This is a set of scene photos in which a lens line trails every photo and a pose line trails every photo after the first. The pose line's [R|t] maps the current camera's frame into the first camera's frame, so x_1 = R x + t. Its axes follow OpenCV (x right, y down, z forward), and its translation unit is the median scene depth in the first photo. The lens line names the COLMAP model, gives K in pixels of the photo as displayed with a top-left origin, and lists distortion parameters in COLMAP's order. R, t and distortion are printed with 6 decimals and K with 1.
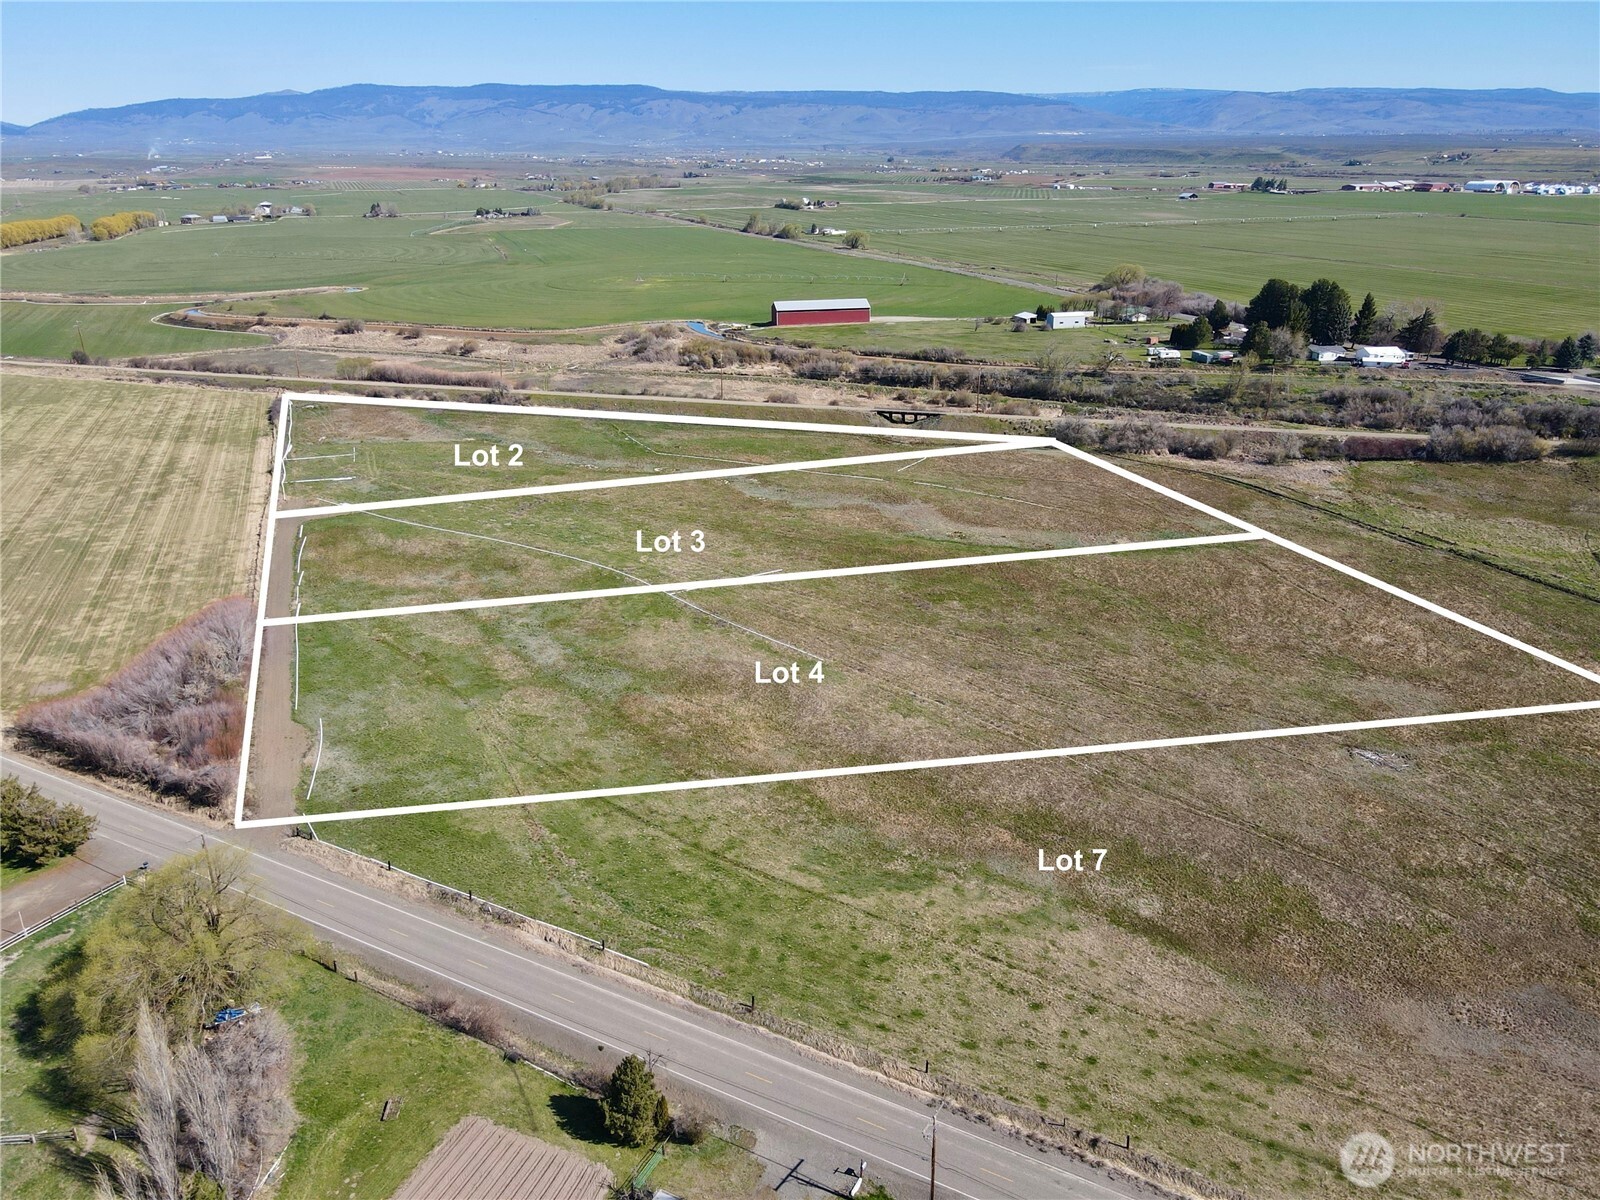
lens RADIAL K [[1176.0, 0, 800.0], [0, 1176.0, 600.0], [0, 0, 1]] dist [0.007358, 0.009952]
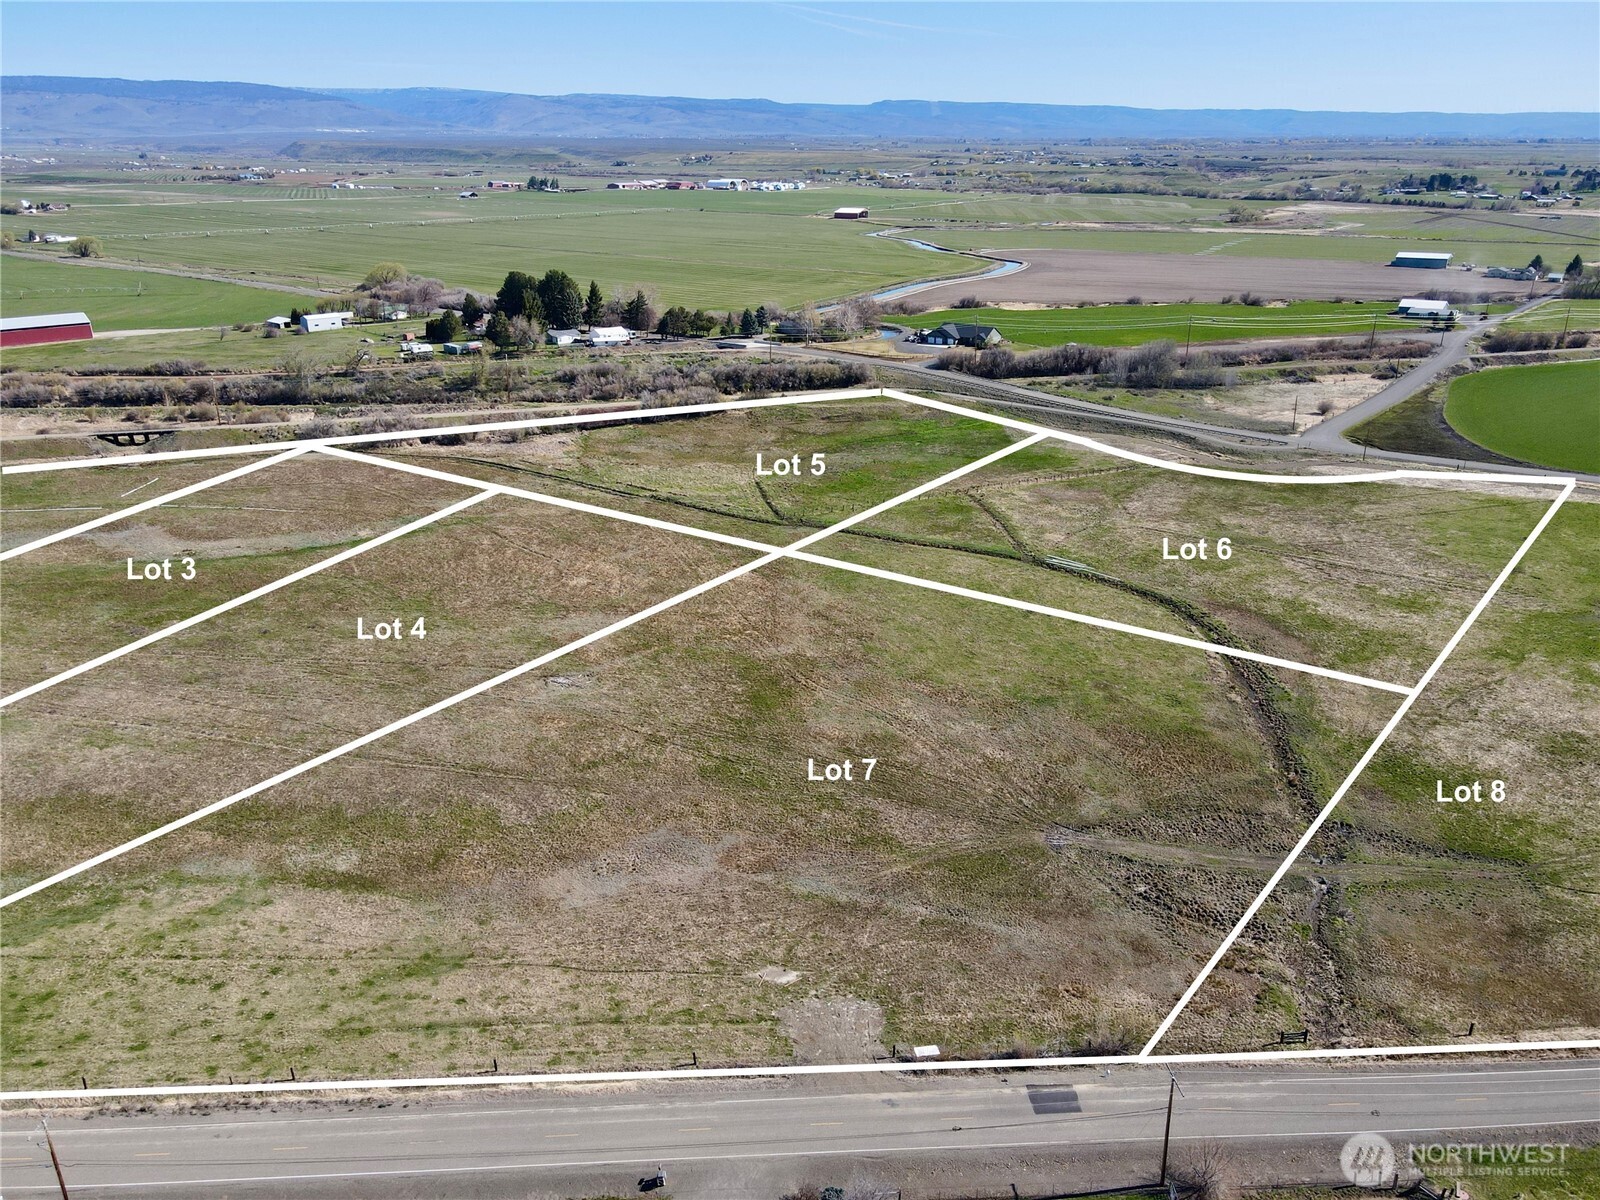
lens RADIAL K [[1163.1, 0, 800.0], [0, 1163.1, 600.0], [0, 0, 1]] dist [0.013870, 0.011096]
pose [[0.852583, -0.185147, 0.488695, 0.075616], [0.183276, 0.981676, 0.052172, 0.020616], [-0.489399, 0.045085, 0.870894, -0.059191]]
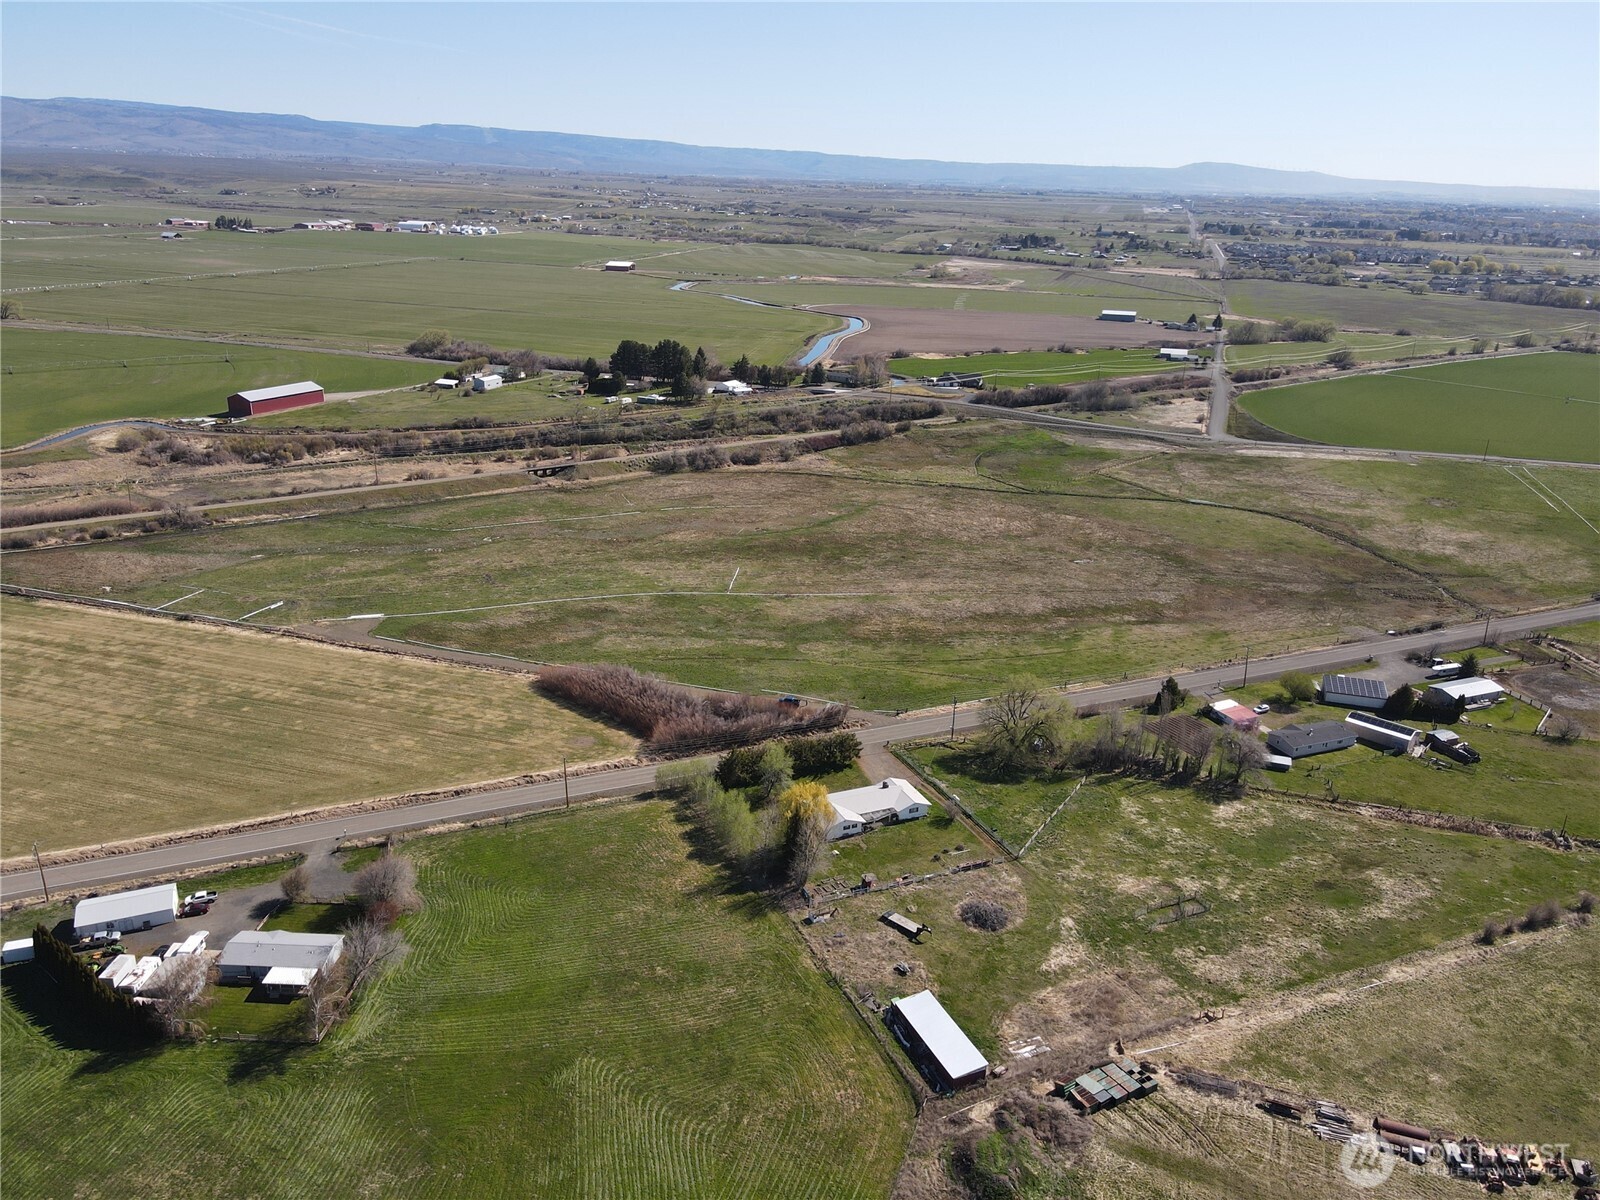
lens RADIAL K [[1163.1, 0, 800.0], [0, 1163.1, 600.0], [0, 0, 1]] dist [0.013870, 0.011096]
pose [[0.612118, -0.244480, 0.752025, -0.907792], [0.250356, 0.962003, 0.108963, -0.104224], [-0.750089, 0.121575, 0.650066, -0.061262]]
